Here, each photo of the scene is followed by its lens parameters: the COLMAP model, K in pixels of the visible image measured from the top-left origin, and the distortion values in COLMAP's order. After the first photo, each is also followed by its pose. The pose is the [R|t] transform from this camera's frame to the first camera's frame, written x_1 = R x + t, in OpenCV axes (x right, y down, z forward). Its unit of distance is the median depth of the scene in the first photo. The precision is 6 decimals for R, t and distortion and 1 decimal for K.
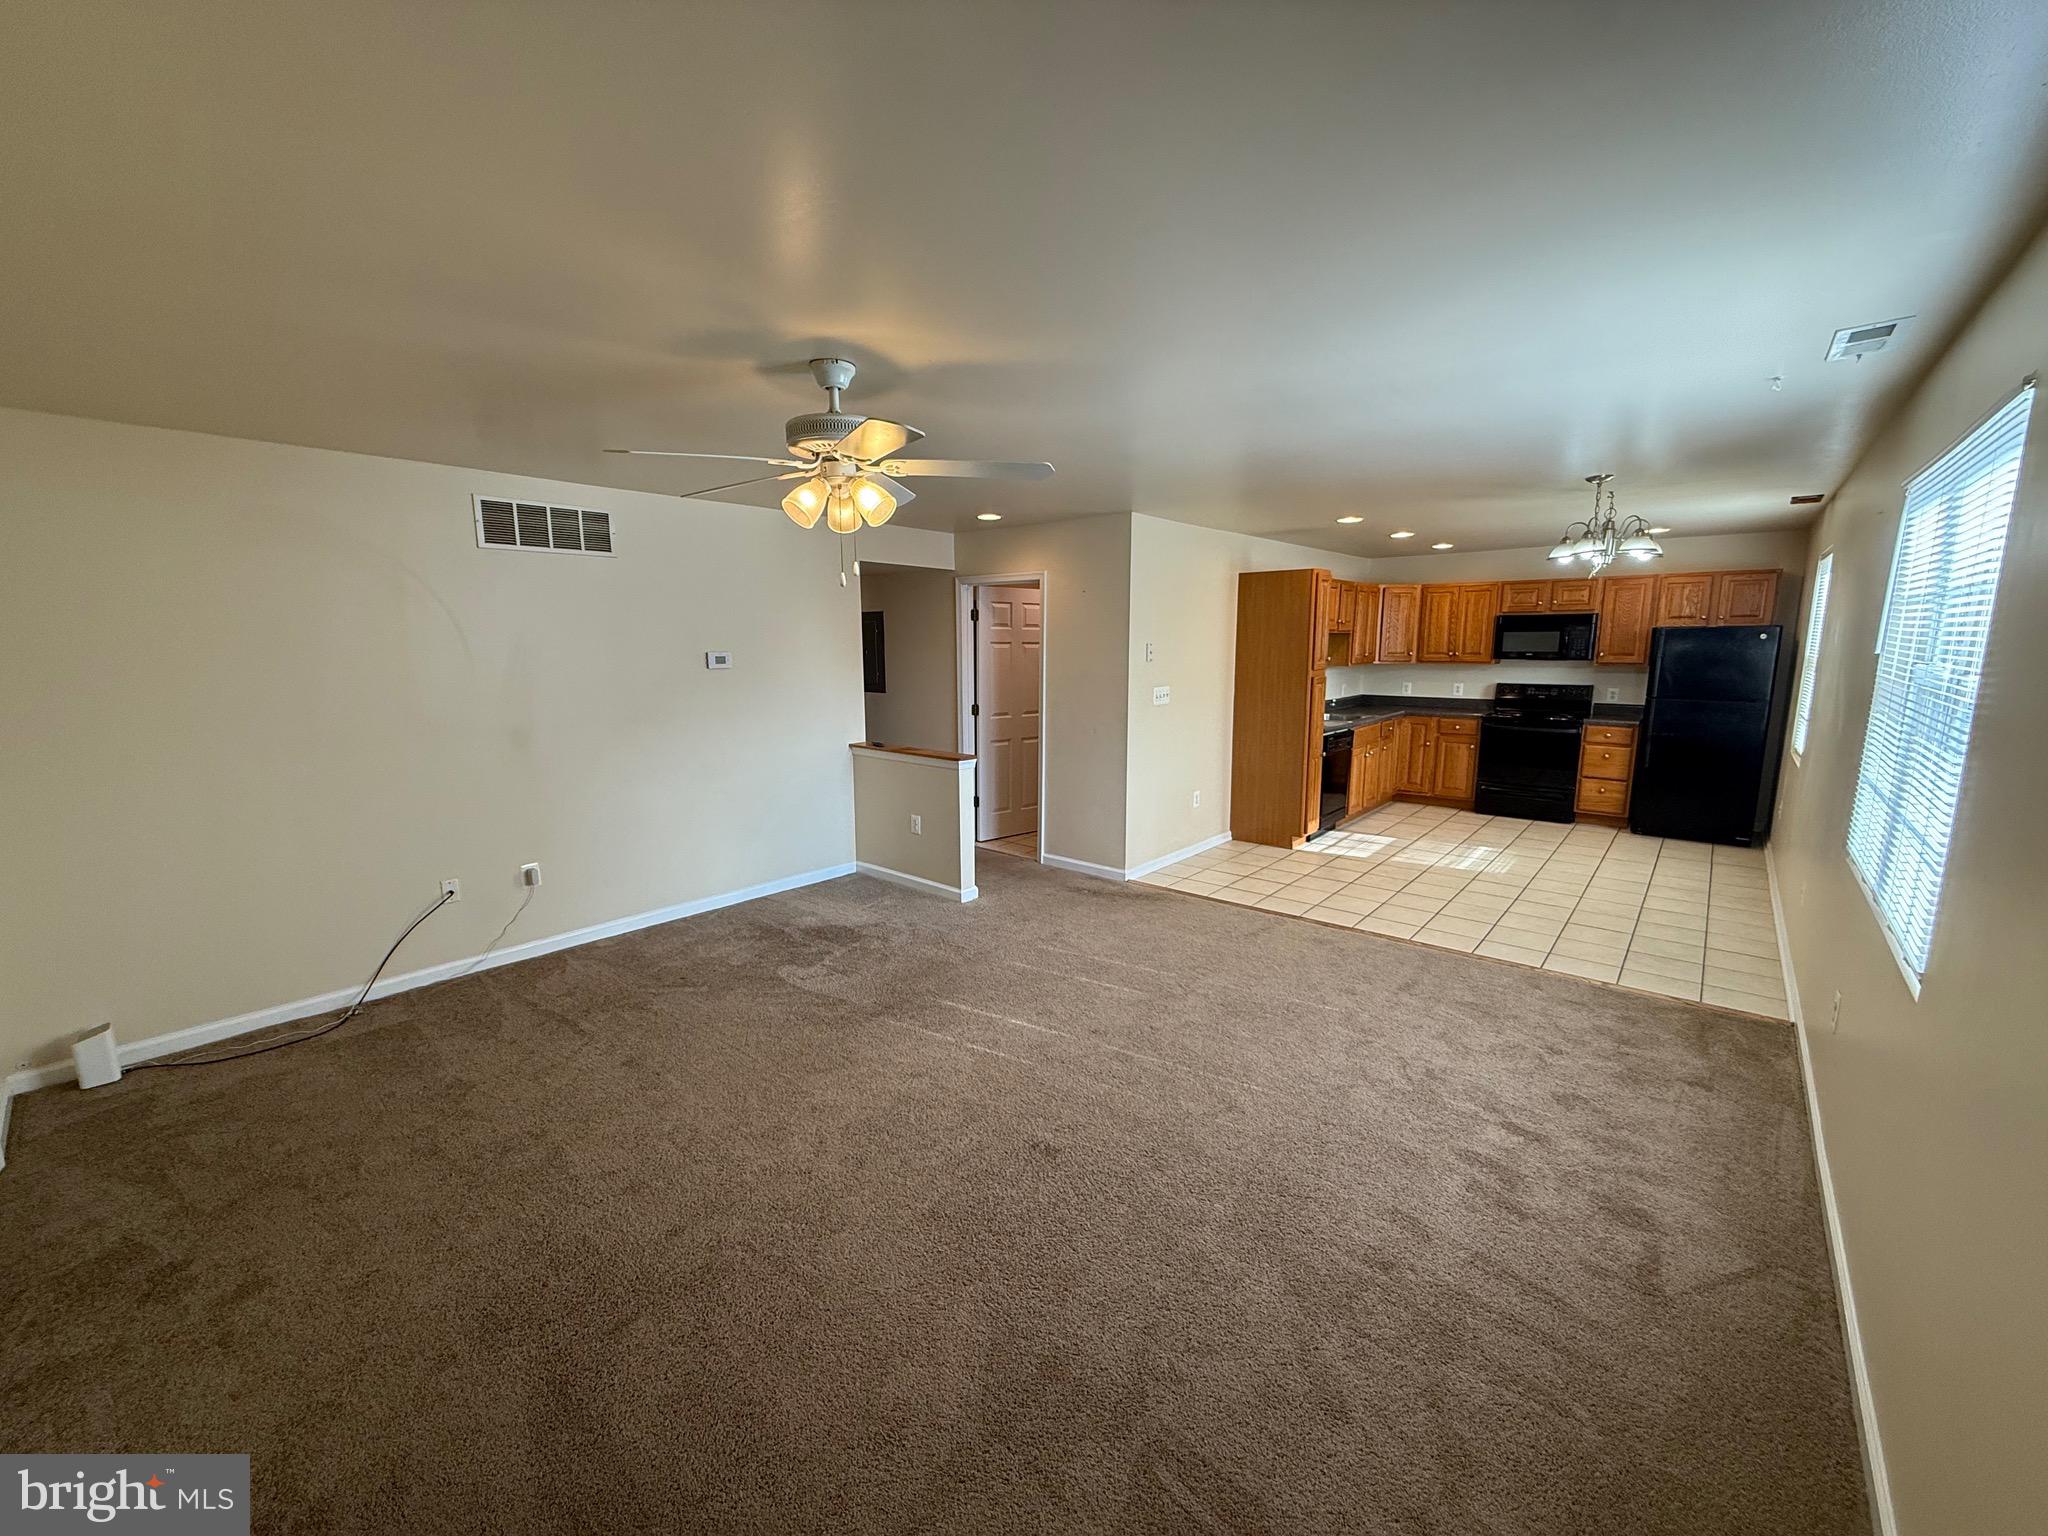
lens RADIAL K [[819.9, 0, 1024.0], [0, 819.9, 768.0], [0, 0, 1]] dist [-0.001048, -0.000065]
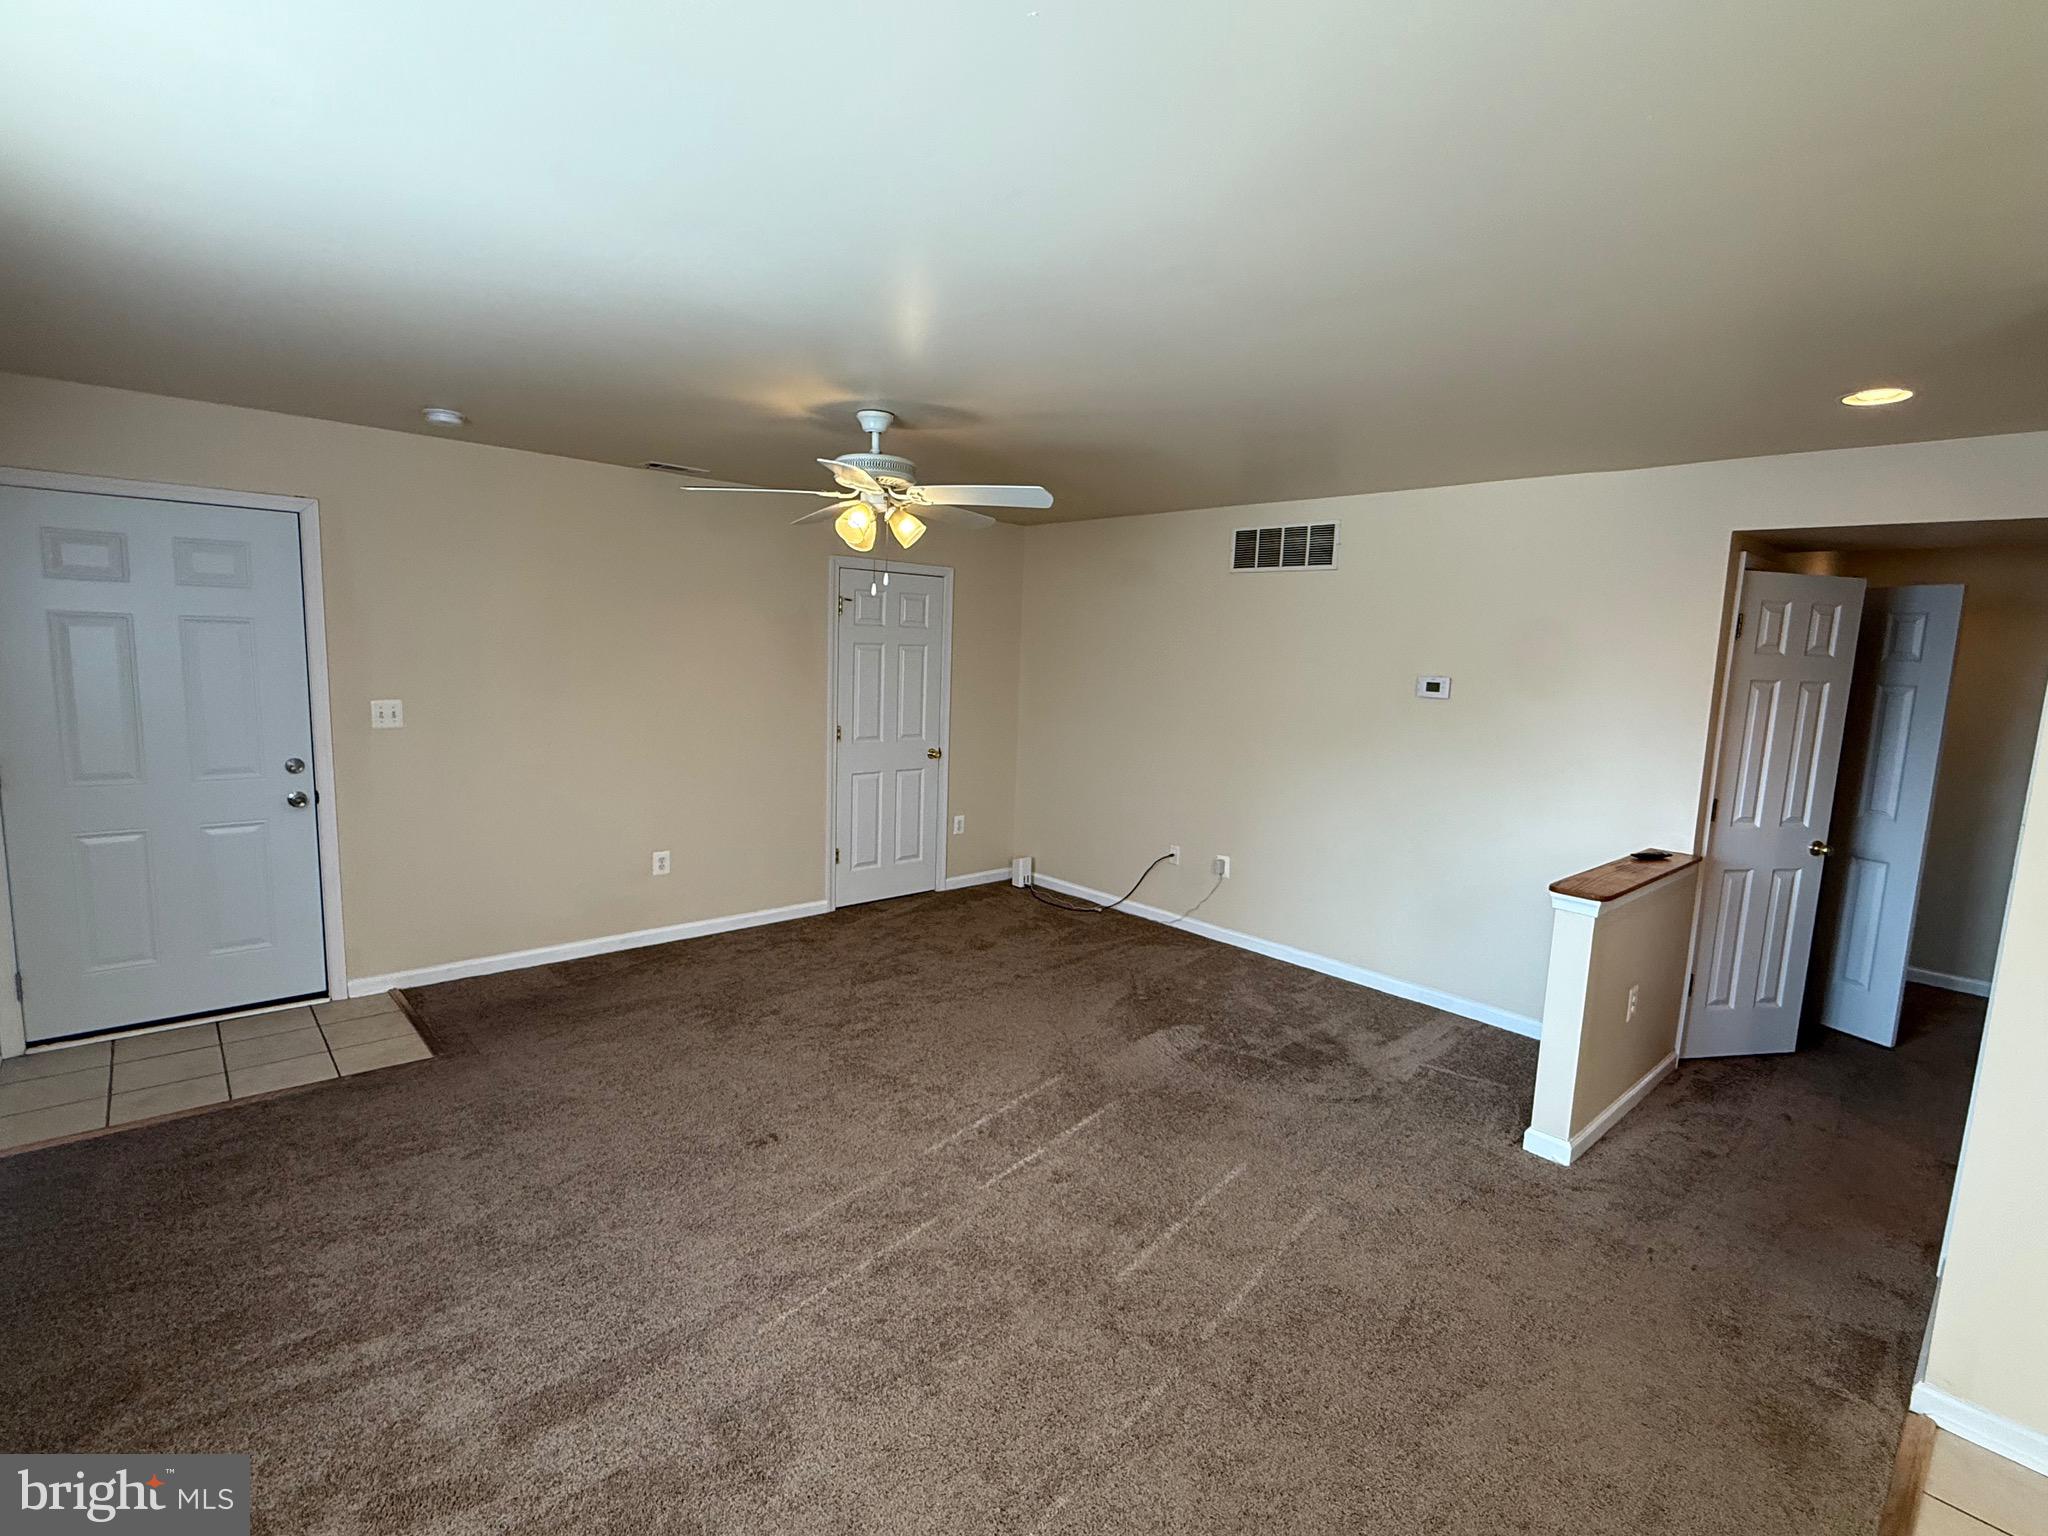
lens RADIAL K [[970.8, 0, 1024.0], [0, 970.8, 768.0], [0, 0, 1]] dist [-0.000048, -0.000001]
pose [[-0.123720, 0.124090, -0.984528, 0.699597], [-0.190435, 0.970740, 0.146283, -0.137386], [0.973873, 0.205587, -0.096469, 0.844973]]
